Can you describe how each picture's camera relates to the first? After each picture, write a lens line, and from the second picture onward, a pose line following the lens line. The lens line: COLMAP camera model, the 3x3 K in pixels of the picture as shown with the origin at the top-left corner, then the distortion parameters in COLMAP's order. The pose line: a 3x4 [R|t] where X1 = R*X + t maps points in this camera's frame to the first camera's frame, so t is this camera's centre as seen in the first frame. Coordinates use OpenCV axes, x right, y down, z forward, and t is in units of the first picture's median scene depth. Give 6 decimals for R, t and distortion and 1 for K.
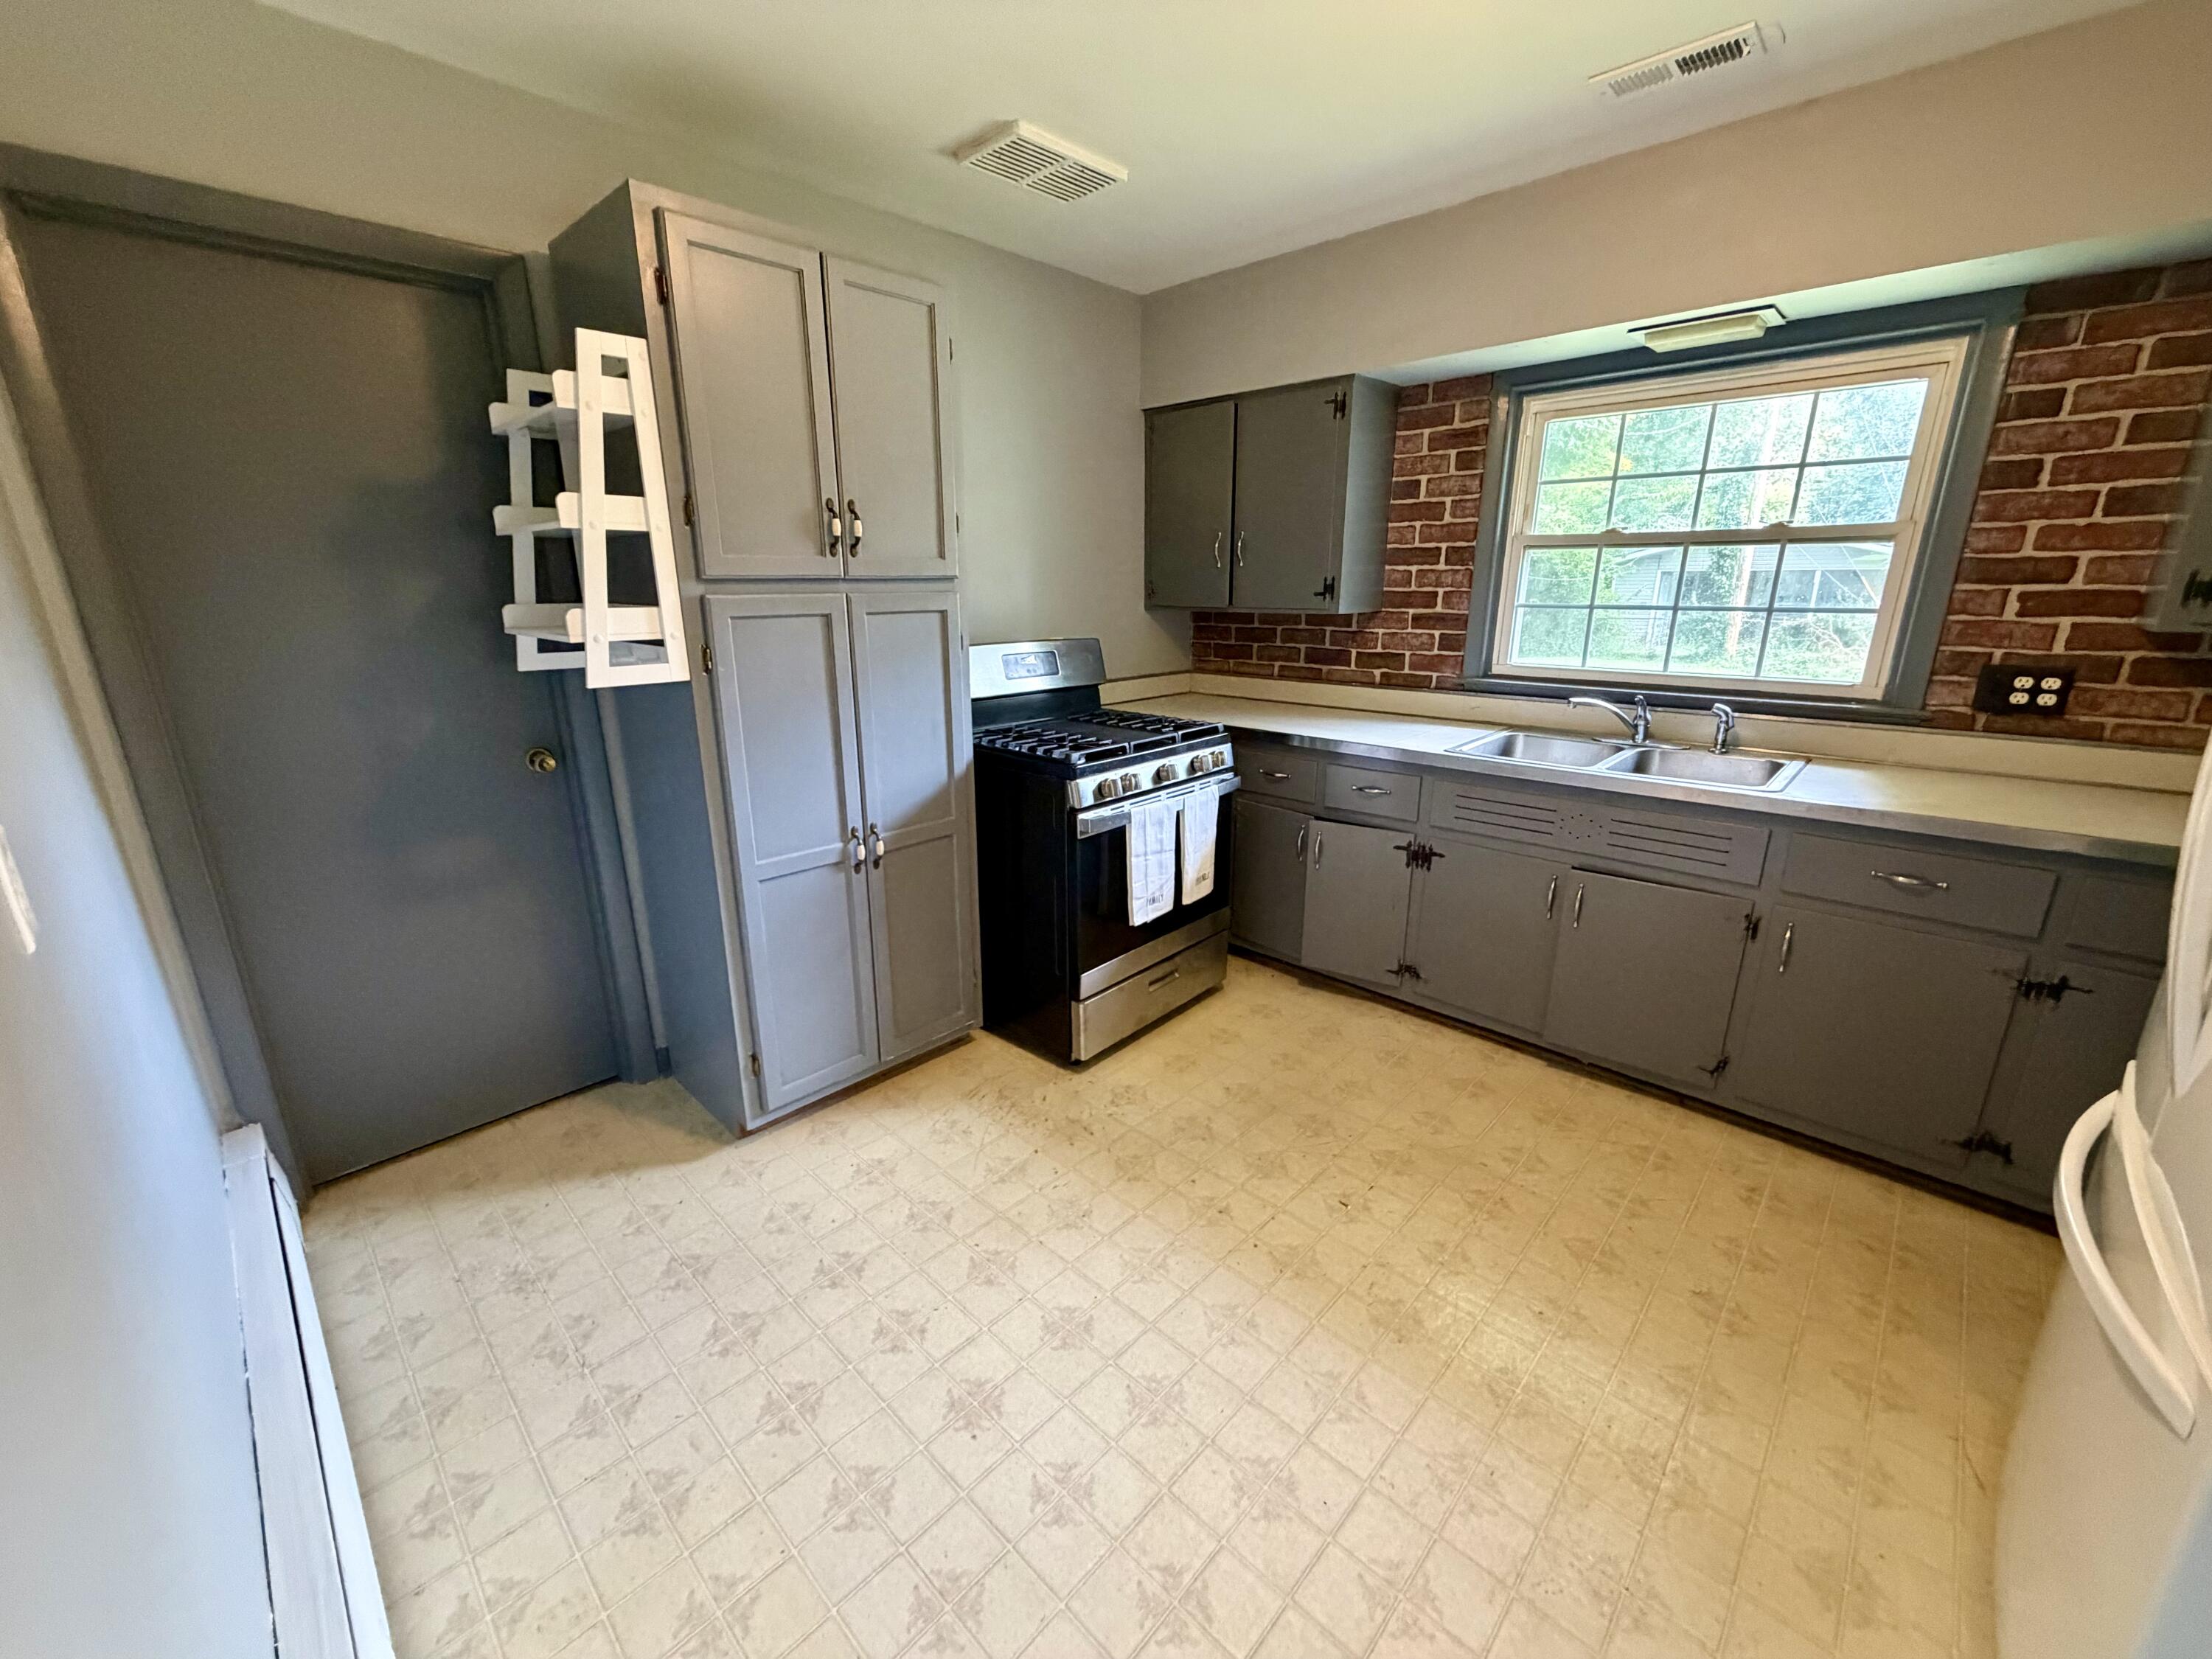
lens RADIAL K [[881.0, 0, 1101.3], [0, 881.0, 832.3], [0, 0, 1]] dist [0.001060, 0.000078]
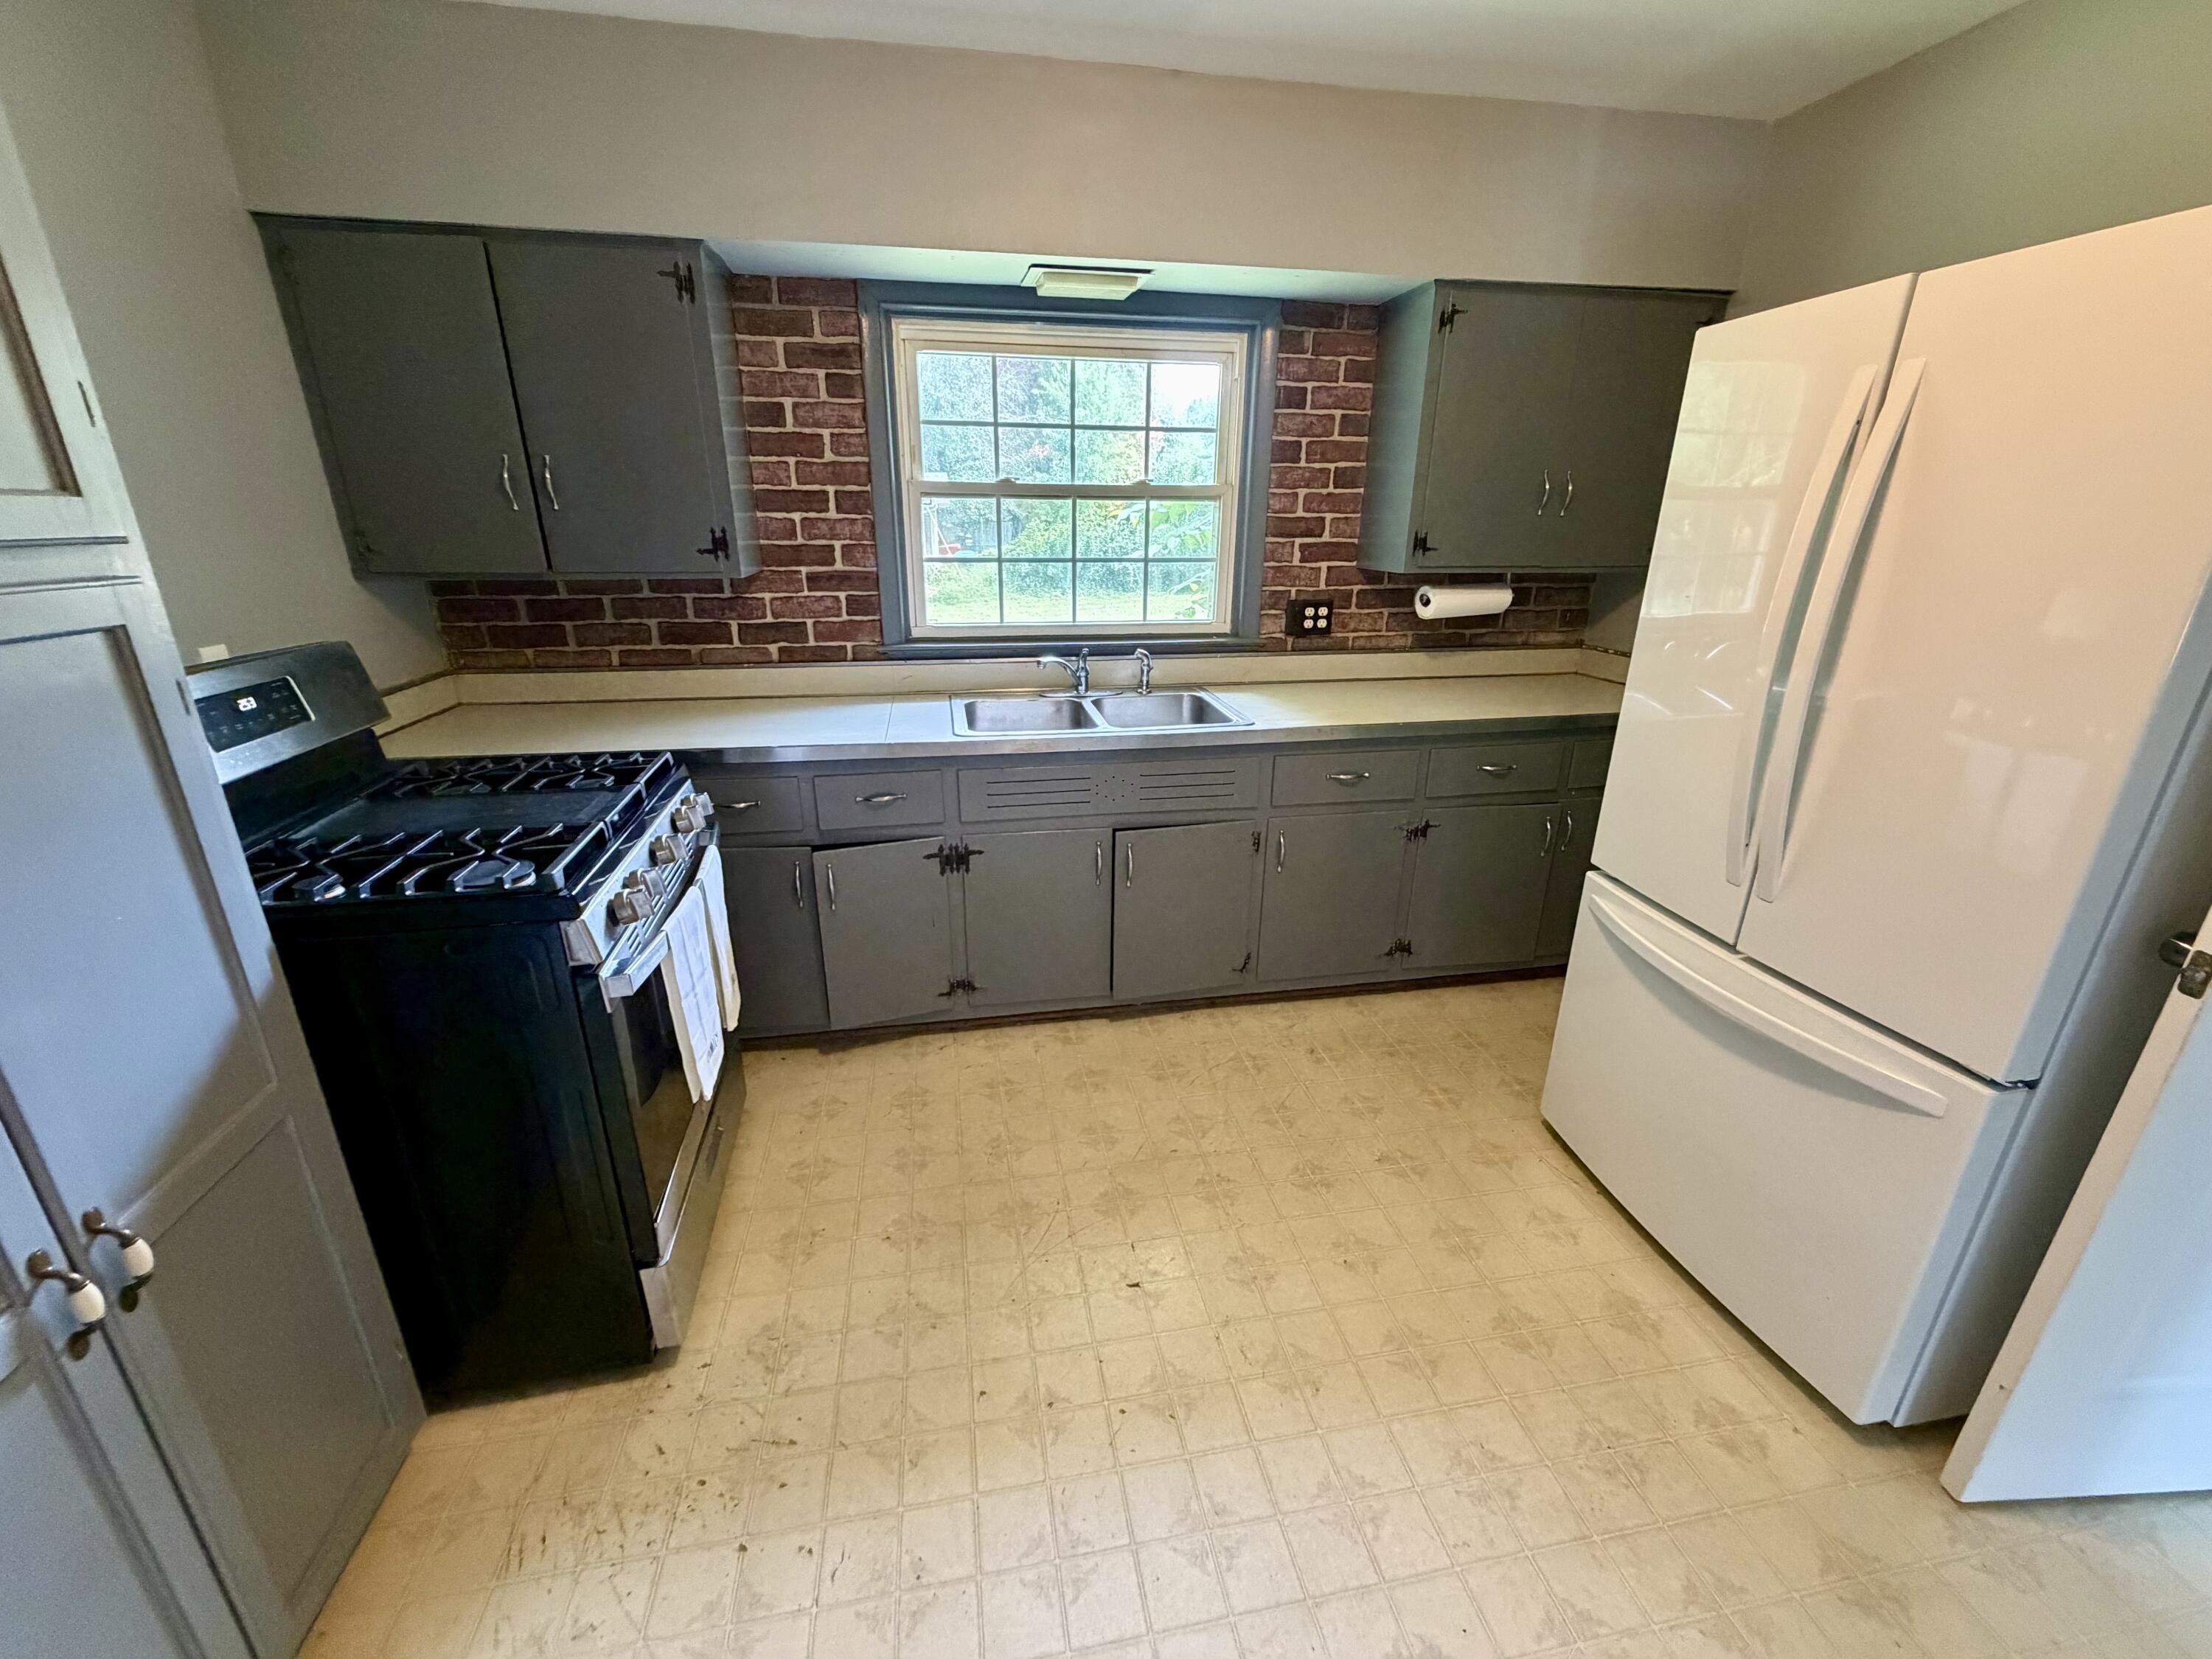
lens RADIAL K [[881.0, 0, 1101.3], [0, 881.0, 832.3], [0, 0, 1]] dist [0.001060, 0.000078]
pose [[0.584507, -0.265902, 0.766582, -0.214577], [0.214773, 0.961782, 0.169849, -0.116516], [-0.782448, 0.065363, 0.619276, 0.356432]]
